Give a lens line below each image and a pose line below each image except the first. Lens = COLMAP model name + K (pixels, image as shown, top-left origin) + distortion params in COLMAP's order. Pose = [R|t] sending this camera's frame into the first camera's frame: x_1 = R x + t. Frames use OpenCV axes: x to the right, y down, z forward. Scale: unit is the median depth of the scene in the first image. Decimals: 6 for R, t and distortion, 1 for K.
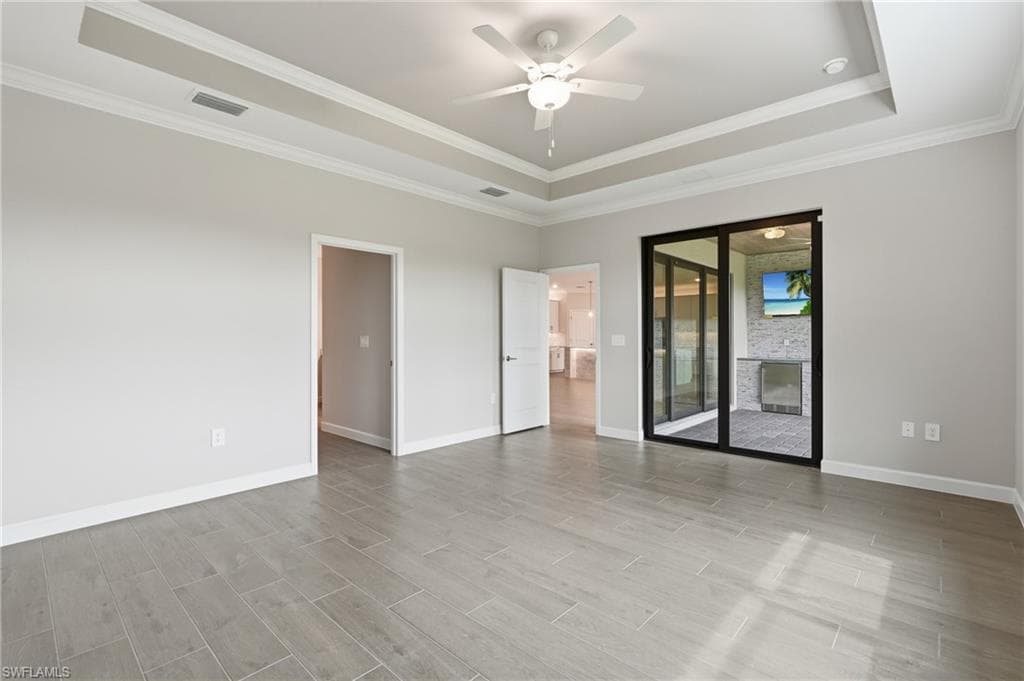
lens RADIAL K [[463.3, 0, 512.3], [0, 463.3, 335.2], [0, 0, 1]] dist [-0.000567, 0.000224]
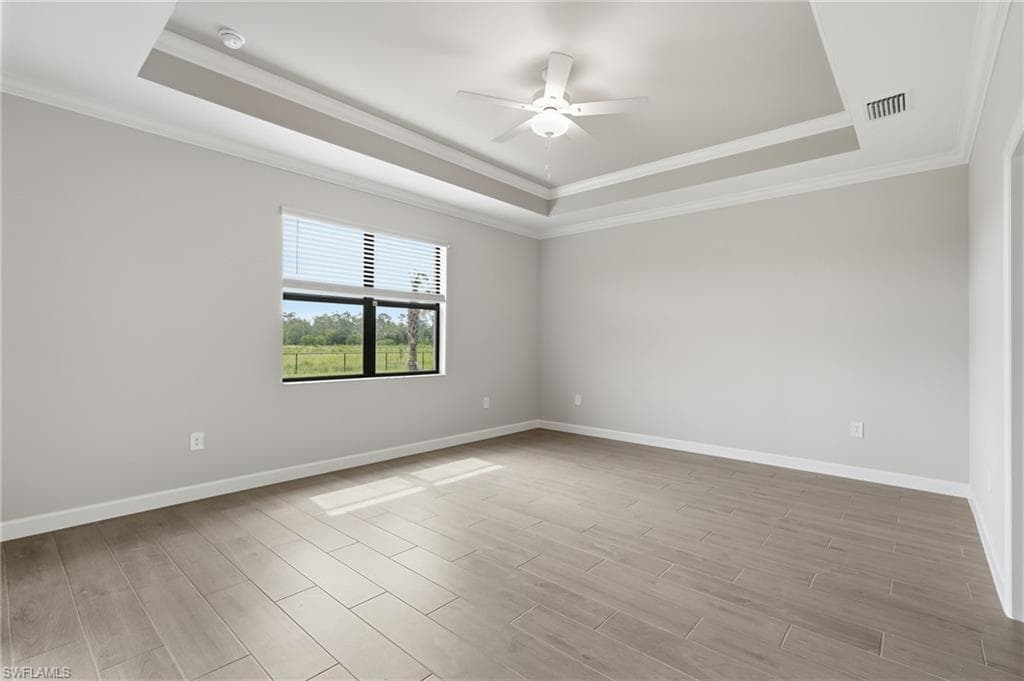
lens RADIAL K [[463.3, 0, 512.3], [0, 463.3, 335.2], [0, 0, 1]] dist [-0.000567, 0.000224]
pose [[-0.999682, -0.006414, -0.024406, 0.237497], [-0.006034, 0.999859, -0.015639, 0.002053], [0.024503, -0.015487, -0.999580, 2.555667]]
